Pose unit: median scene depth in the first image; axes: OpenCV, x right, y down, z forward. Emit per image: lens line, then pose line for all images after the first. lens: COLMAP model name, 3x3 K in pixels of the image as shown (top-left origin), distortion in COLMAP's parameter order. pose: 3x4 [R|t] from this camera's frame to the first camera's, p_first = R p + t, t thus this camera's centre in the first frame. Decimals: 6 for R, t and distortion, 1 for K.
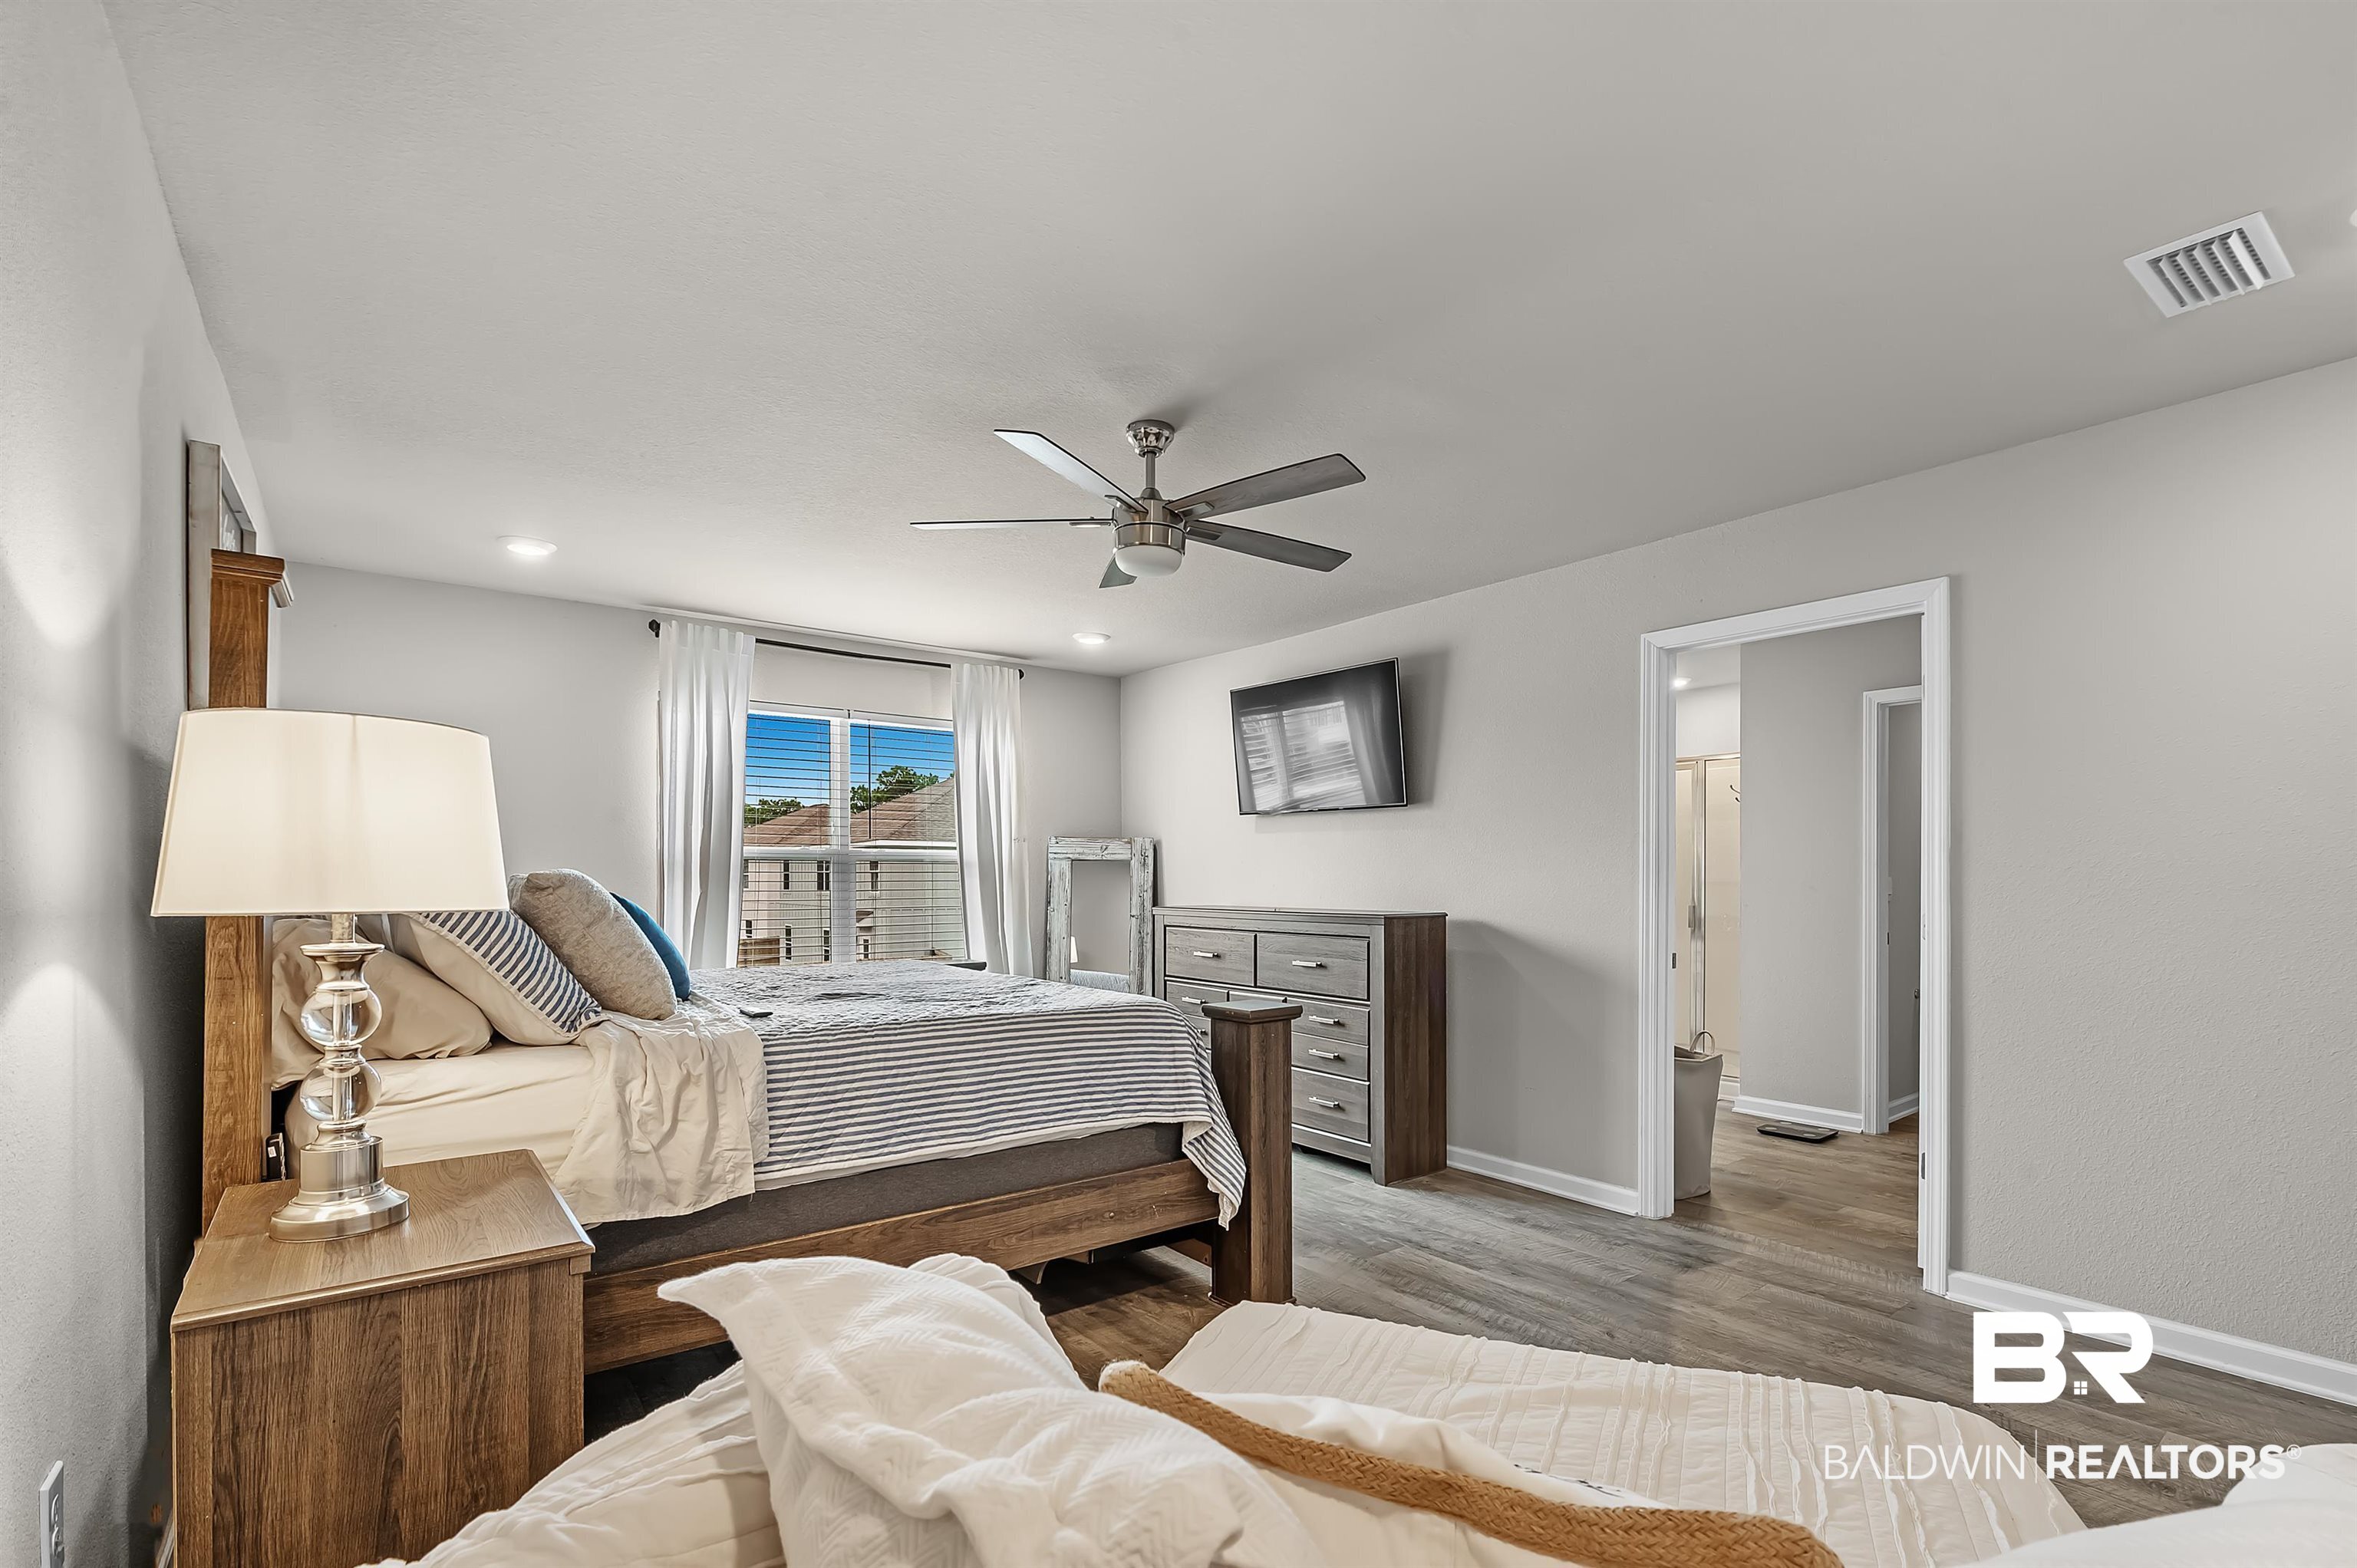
lens RADIAL K [[1063.4, 0, 1186.1], [0, 1063.4, 851.7], [0, 0, 1]] dist [0.003266, -0.006079]
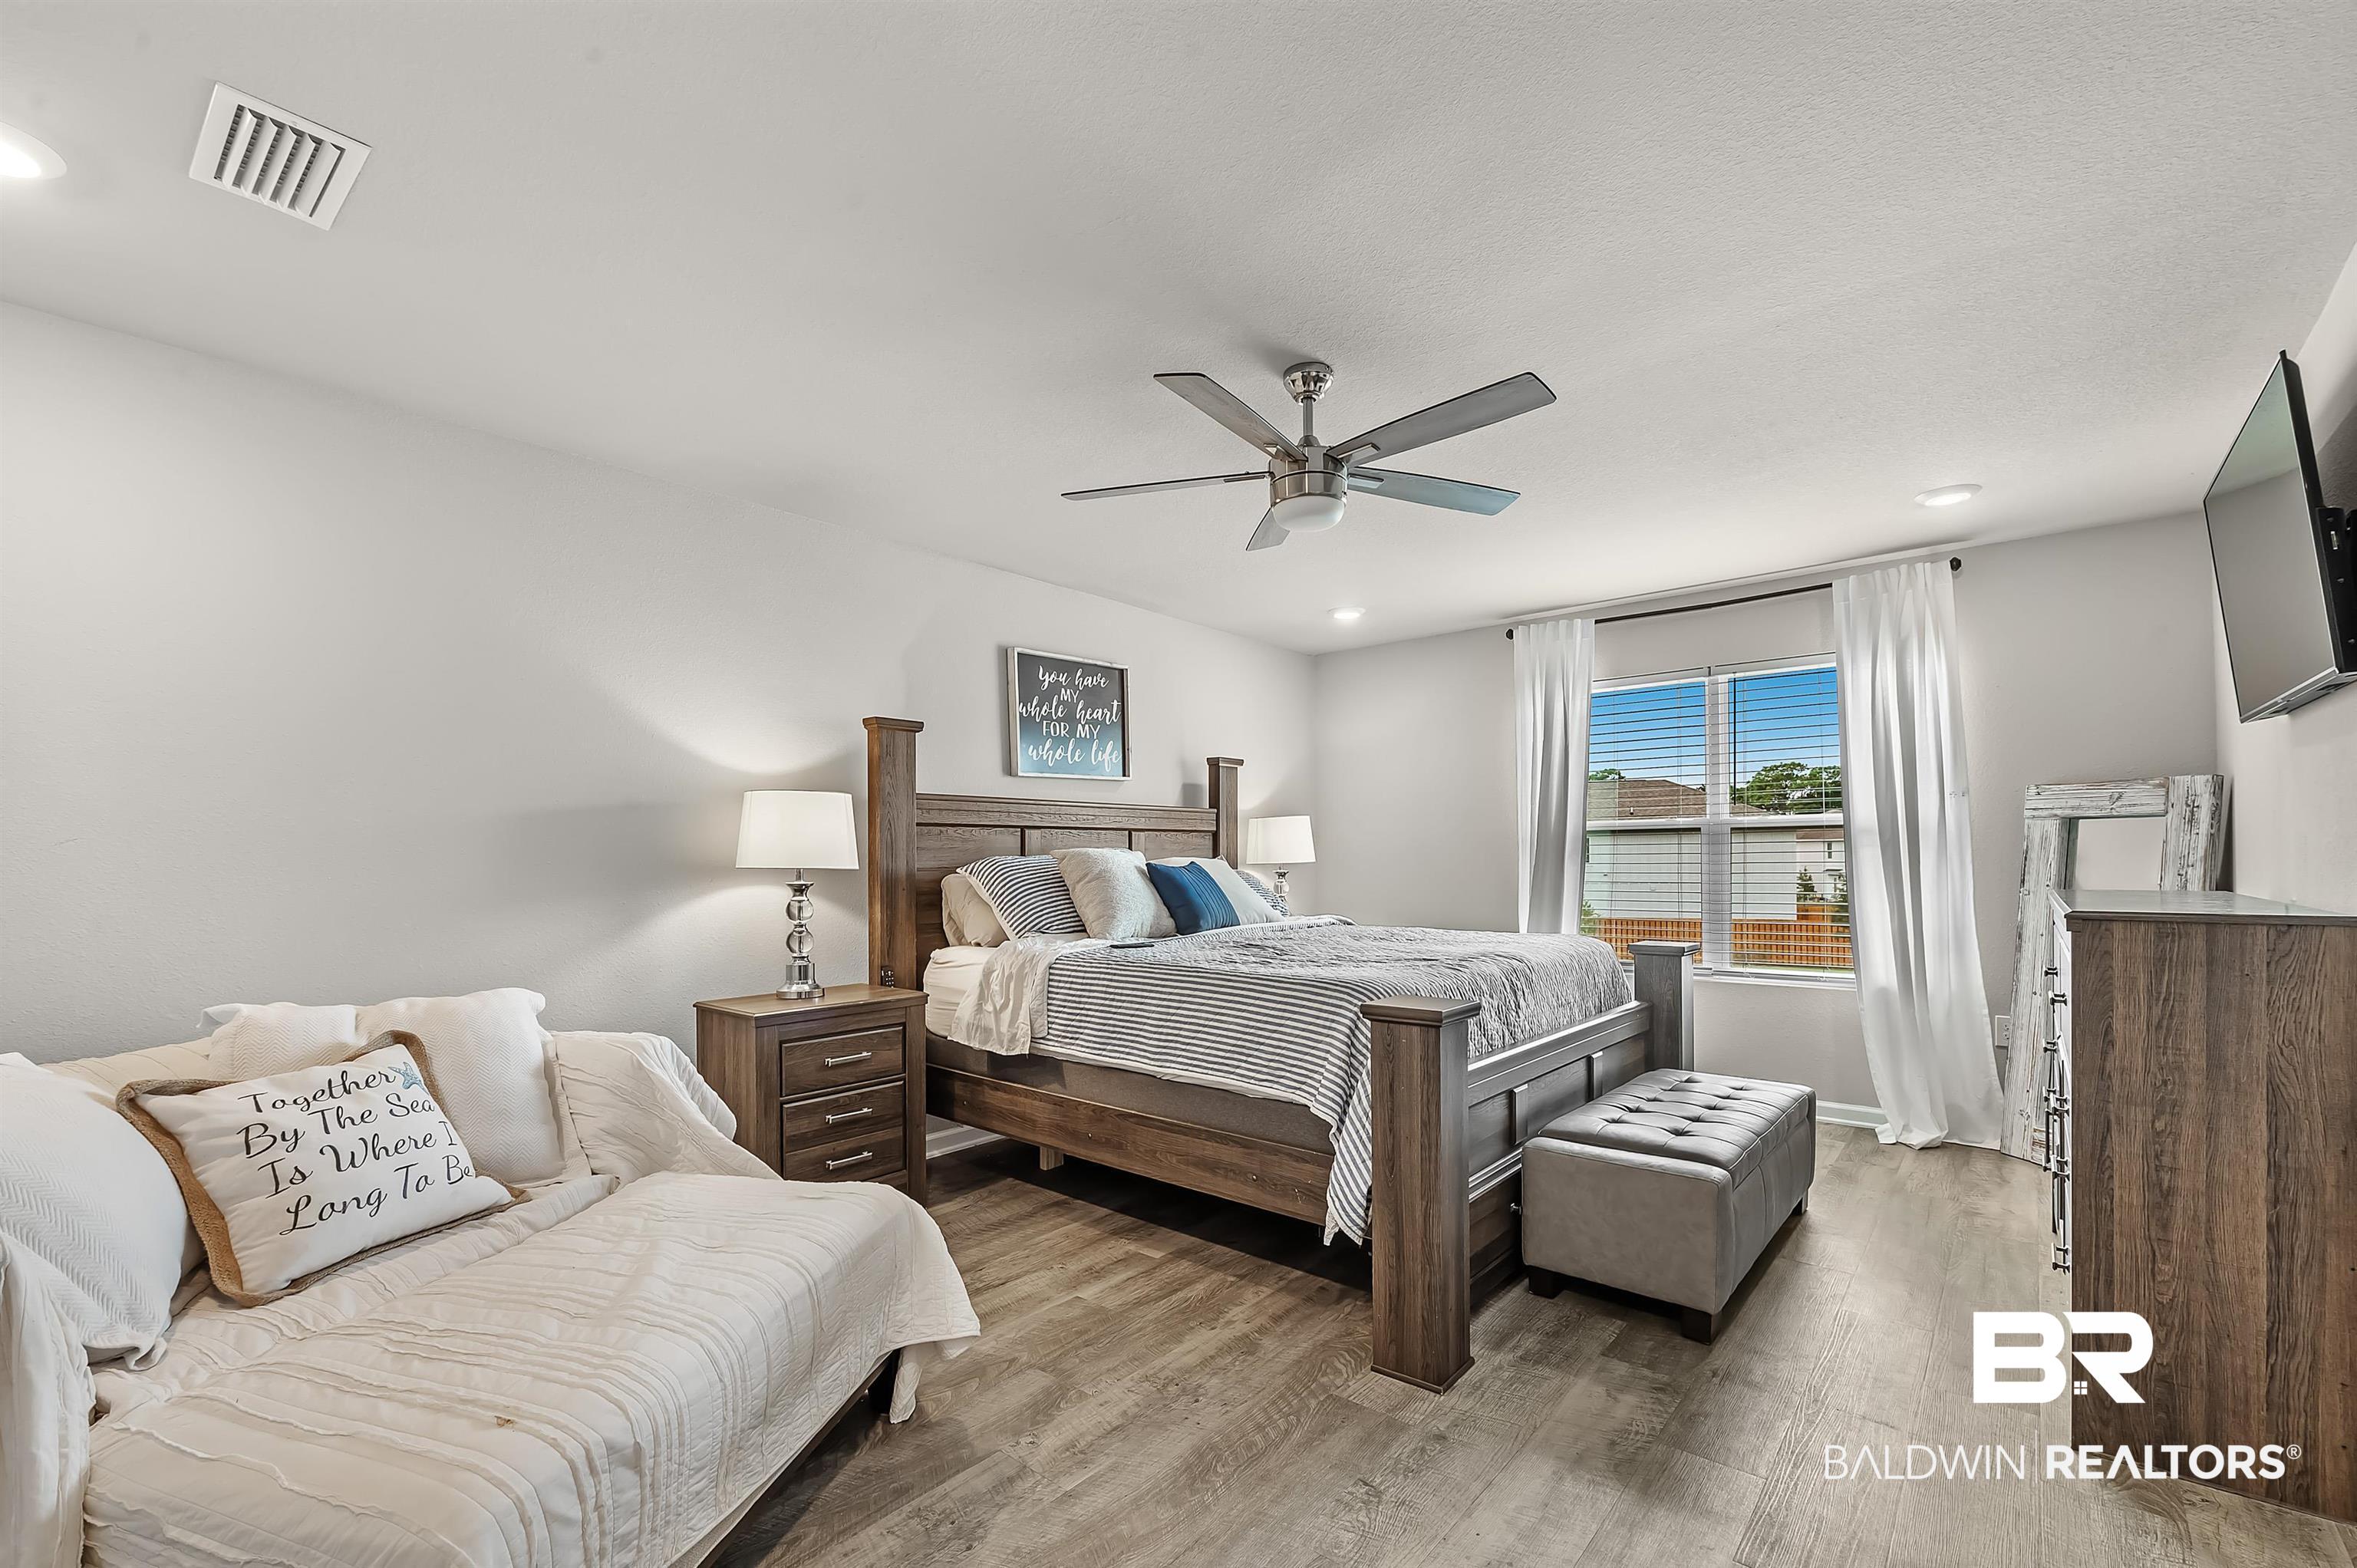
lens RADIAL K [[999.9, 0, 1185.3], [0, 999.9, 860.0], [0, 0, 1]] dist [-0.037385, -0.000031]
pose [[0.186955, -0.000831, -0.982368, 0.481135], [0.033511, 0.999423, 0.005532, 0.014976], [0.981797, -0.033955, 0.186875, 0.427150]]
